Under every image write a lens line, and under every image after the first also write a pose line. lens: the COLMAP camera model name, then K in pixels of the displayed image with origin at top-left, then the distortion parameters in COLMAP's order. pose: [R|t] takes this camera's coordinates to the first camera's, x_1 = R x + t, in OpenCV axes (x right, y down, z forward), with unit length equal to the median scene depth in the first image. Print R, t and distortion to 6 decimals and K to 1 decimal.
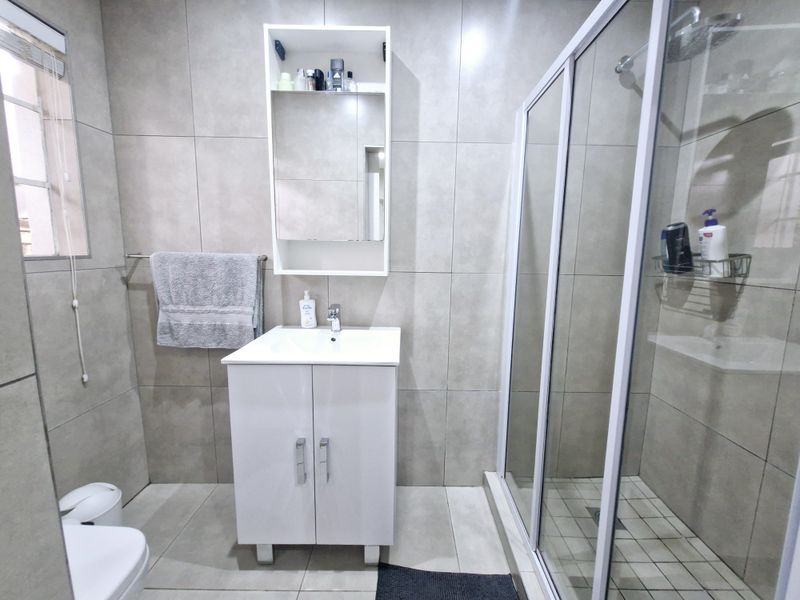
lens RADIAL K [[311.7, 0, 407.6], [0, 311.7, 289.7], [0, 0, 1]] dist [-0.001530, -0.000358]
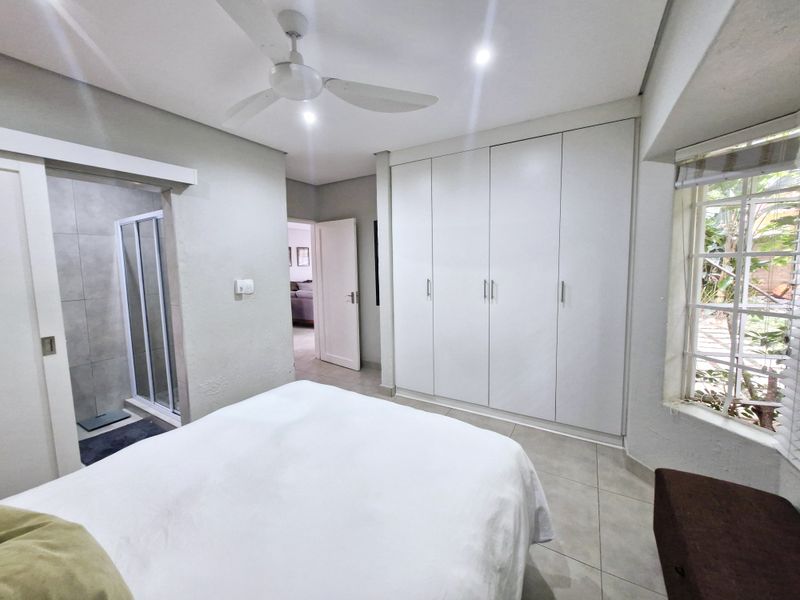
lens RADIAL K [[311.7, 0, 407.6], [0, 311.7, 289.7], [0, 0, 1]] dist [-0.001530, -0.000358]
pose [[0.499998, -0.103613, 0.859806, -0.495868], [0.138662, 0.989587, 0.038617, 0.084831], [-0.854854, 0.099914, 0.509158, -1.649012]]
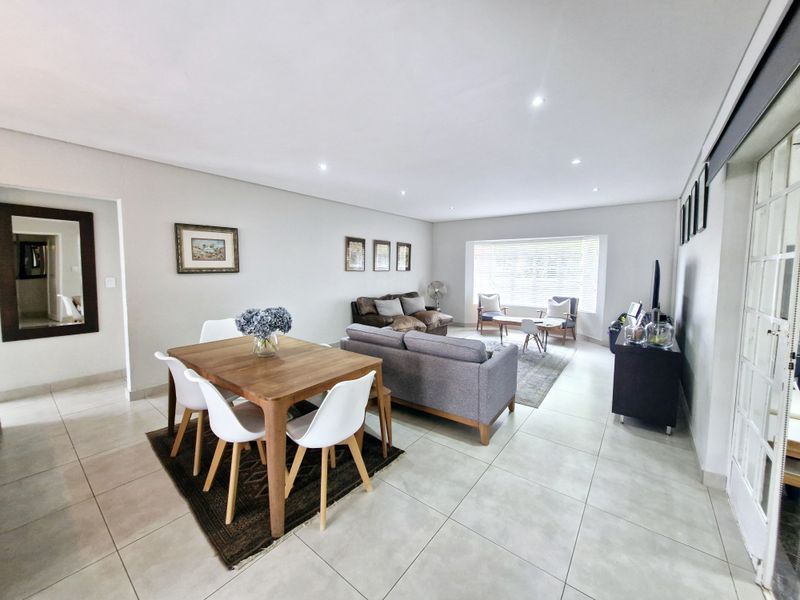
lens RADIAL K [[311.7, 0, 407.6], [0, 311.7, 289.7], [0, 0, 1]] dist [-0.001530, -0.000358]
pose [[0.608561, -0.065794, 0.790775, 1.134481], [0.103702, 0.994604, 0.002947, -0.211017], [-0.786701, 0.080212, 0.612100, 0.867204]]
